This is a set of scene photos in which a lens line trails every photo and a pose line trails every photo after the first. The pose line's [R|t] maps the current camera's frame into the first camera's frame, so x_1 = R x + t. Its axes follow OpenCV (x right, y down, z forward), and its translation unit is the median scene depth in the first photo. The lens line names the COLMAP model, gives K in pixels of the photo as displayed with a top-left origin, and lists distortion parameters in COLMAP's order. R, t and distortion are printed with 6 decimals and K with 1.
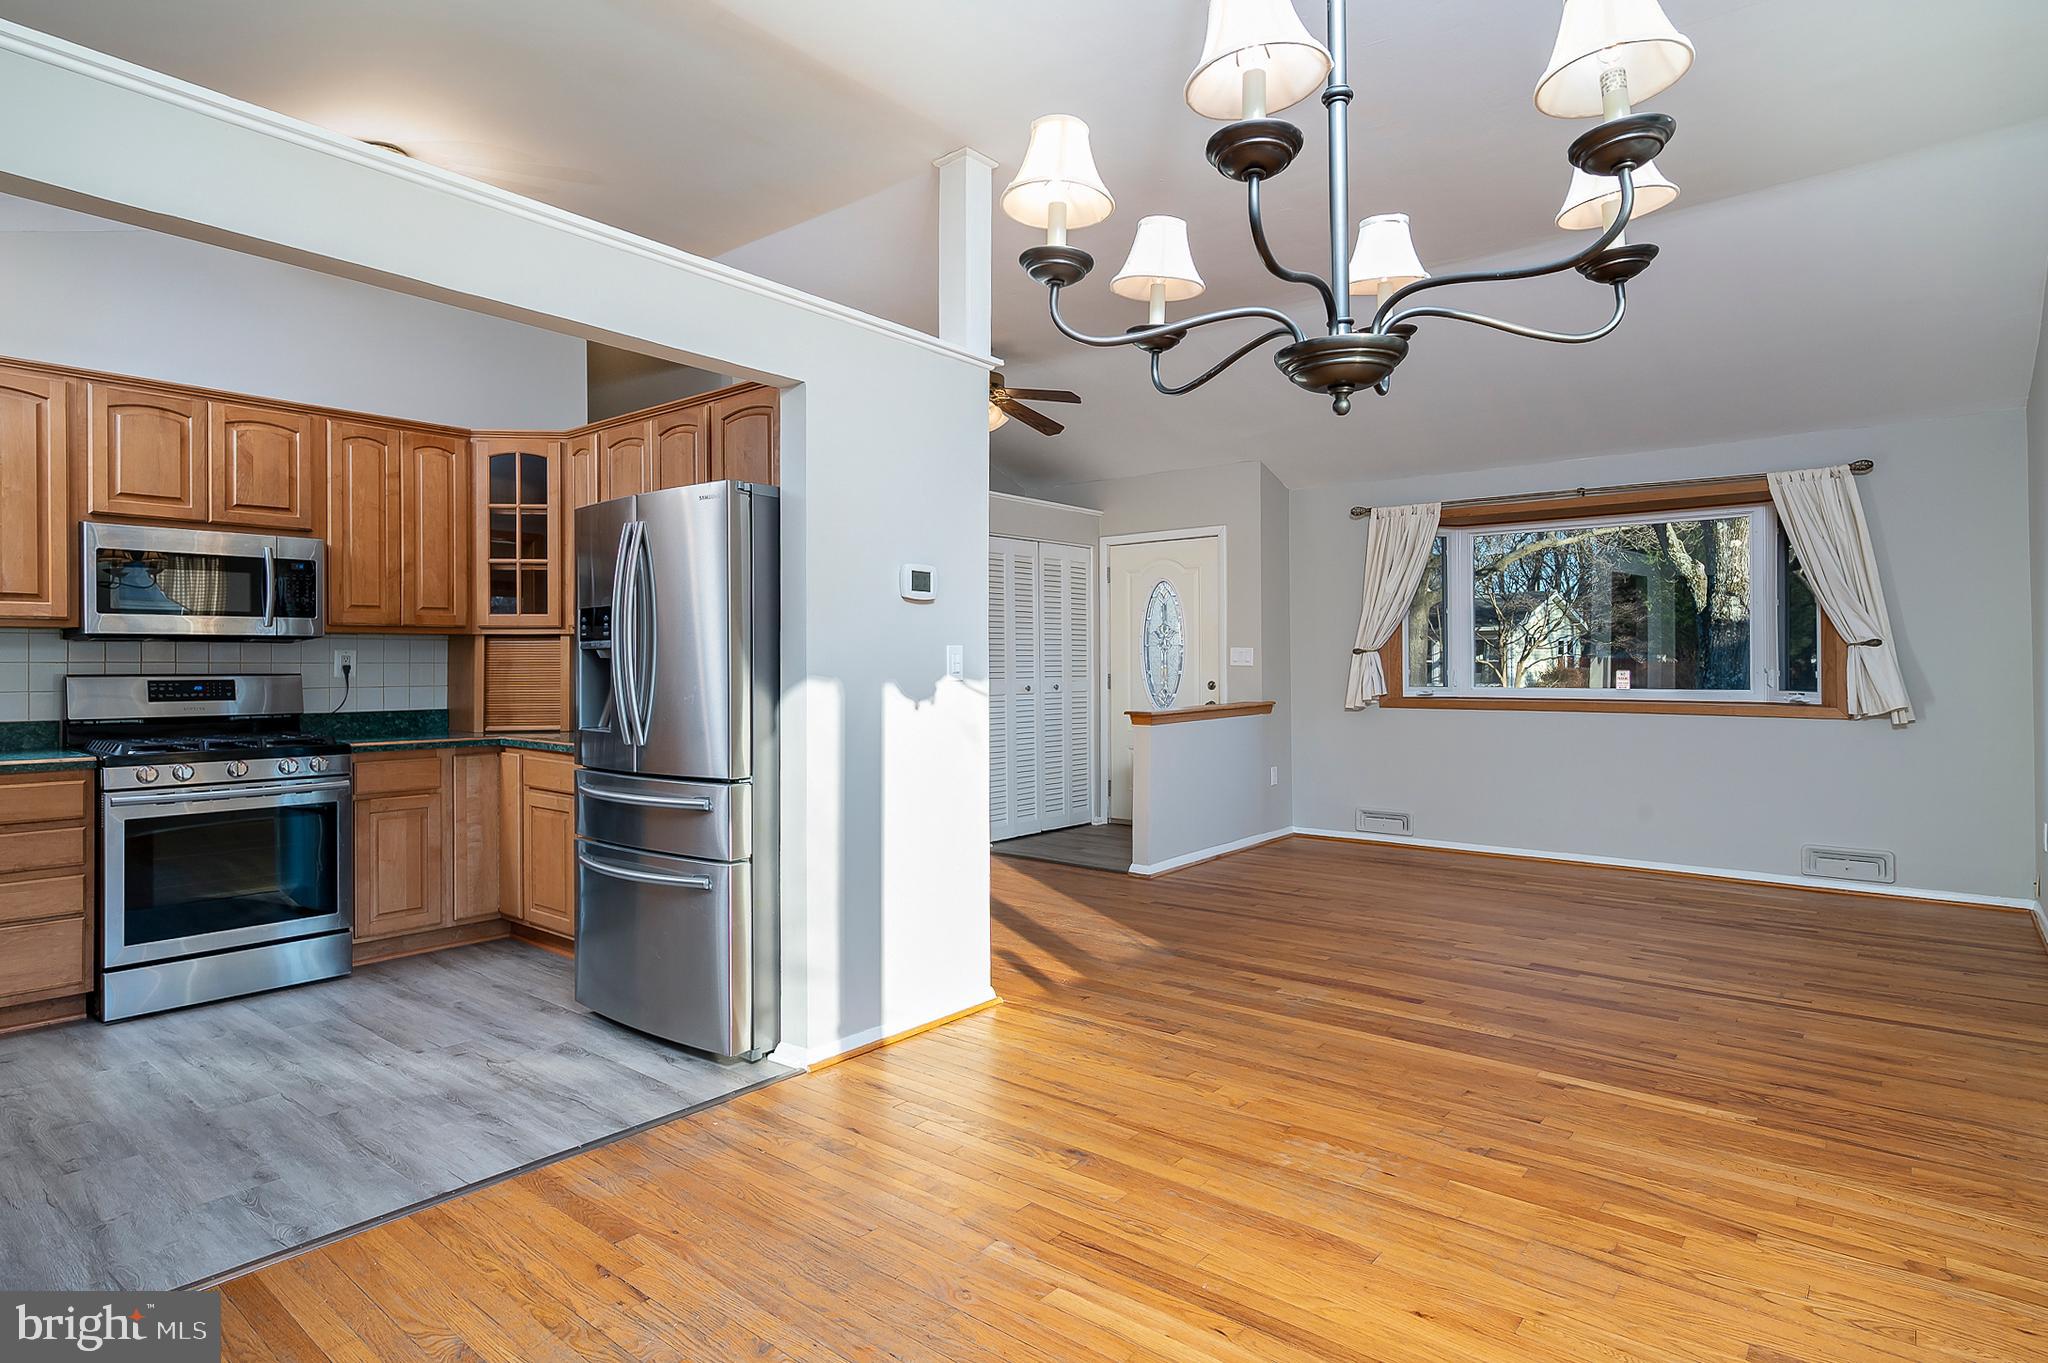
lens RADIAL K [[1065.6, 0, 1028.4], [0, 1065.6, 663.4], [0, 0, 1]] dist [-0.003818, 0.001534]
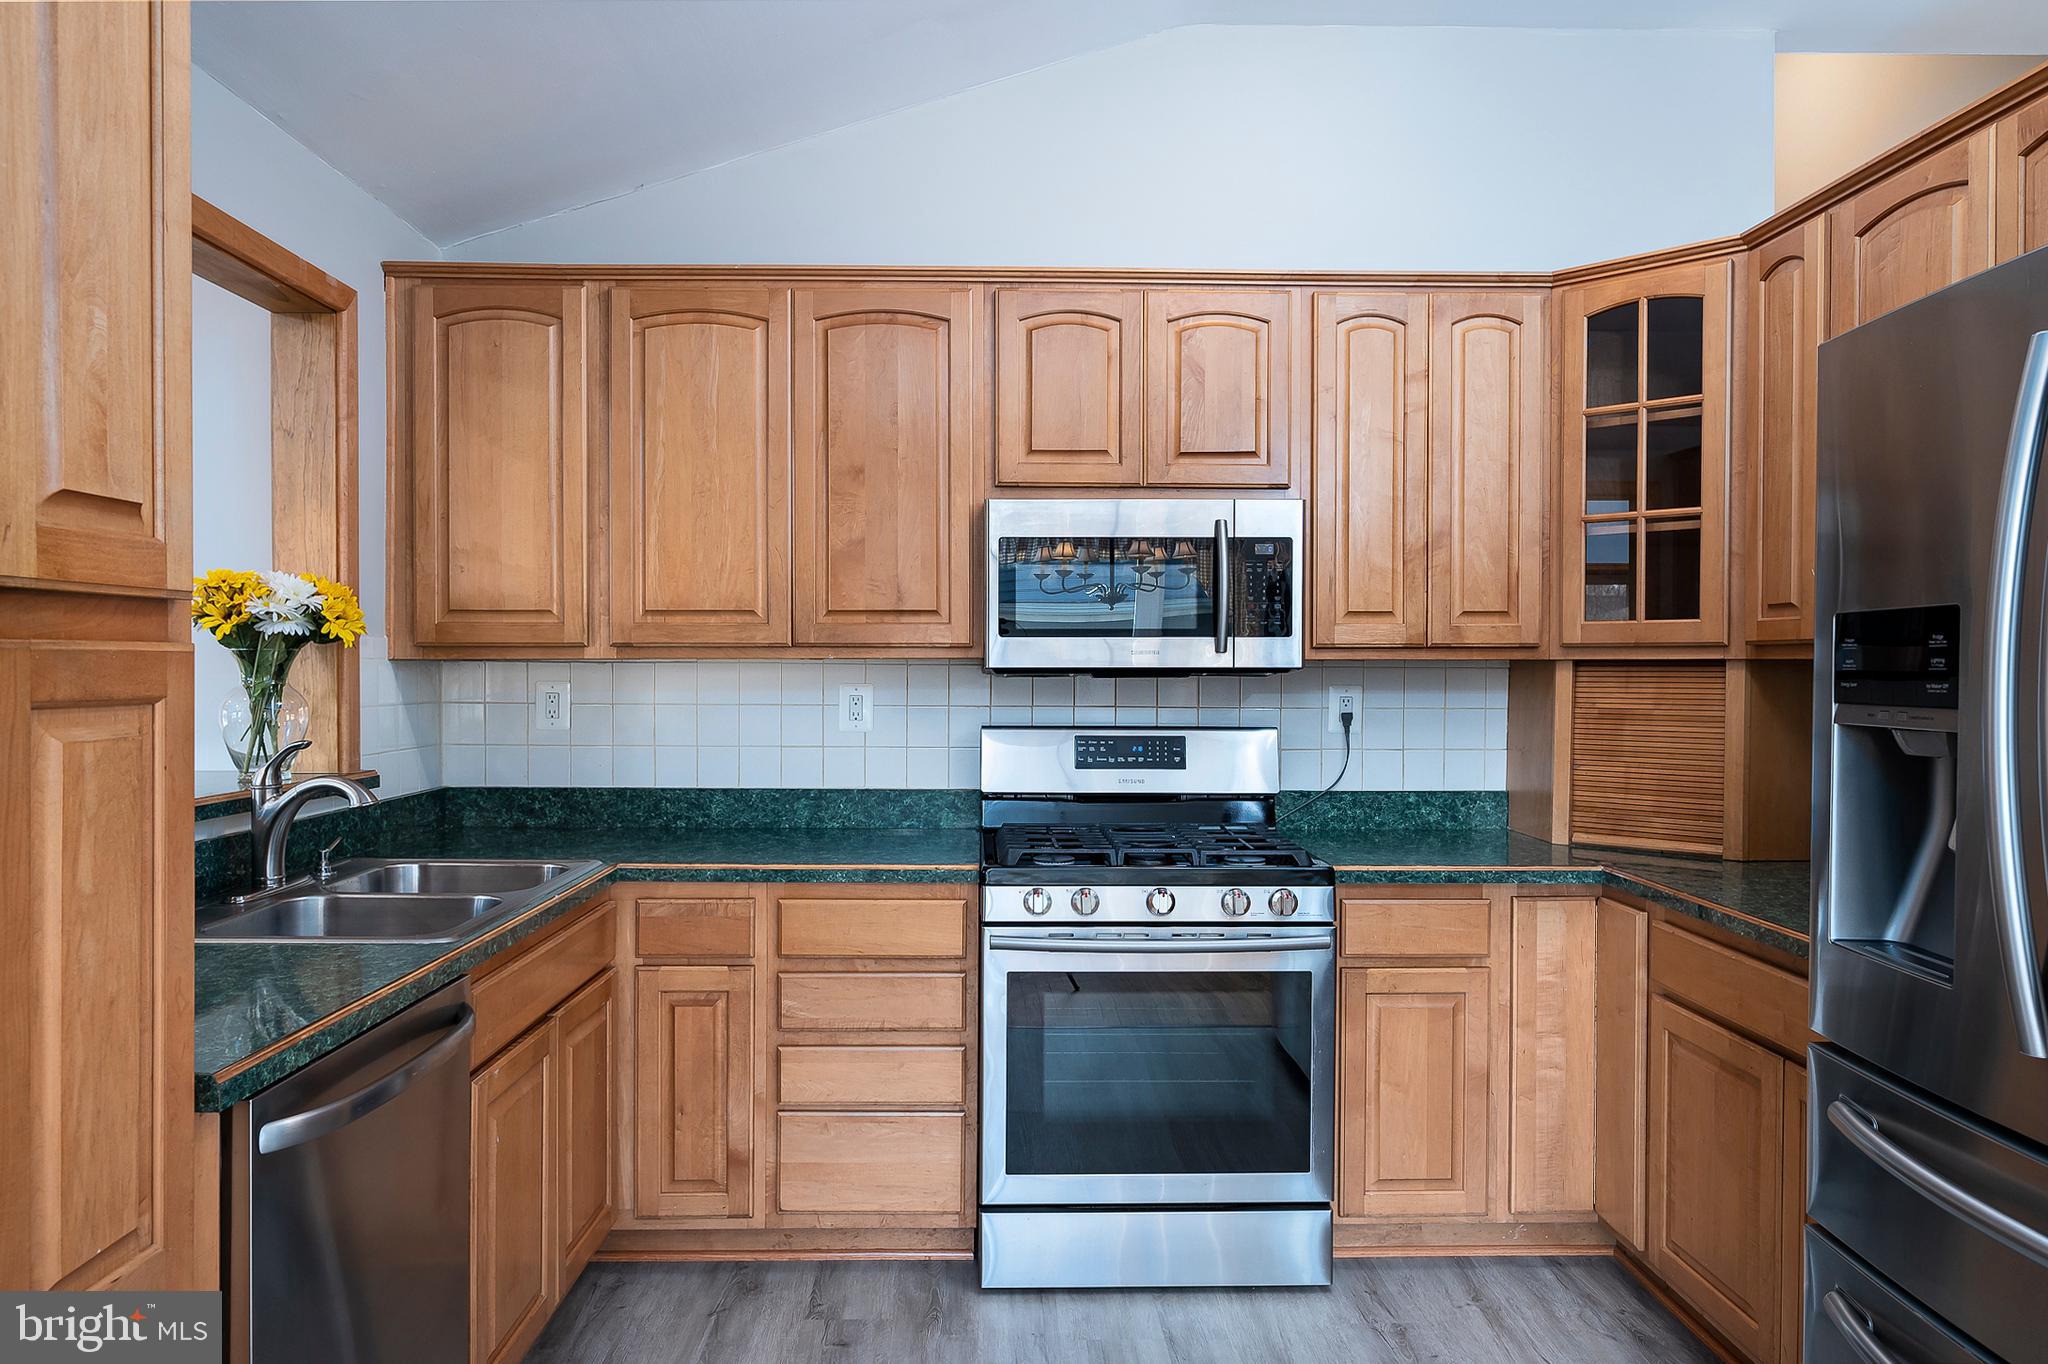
lens RADIAL K [[1299.0, 0, 1017.3], [0, 1299.0, 682.3], [0, 0, 1]] dist [0.006638, -0.002156]
pose [[0.644540, 0.017306, -0.764374, -0.206004], [-0.007174, 0.999837, 0.016588, -0.026242], [0.764537, -0.005209, 0.644559, 0.393597]]
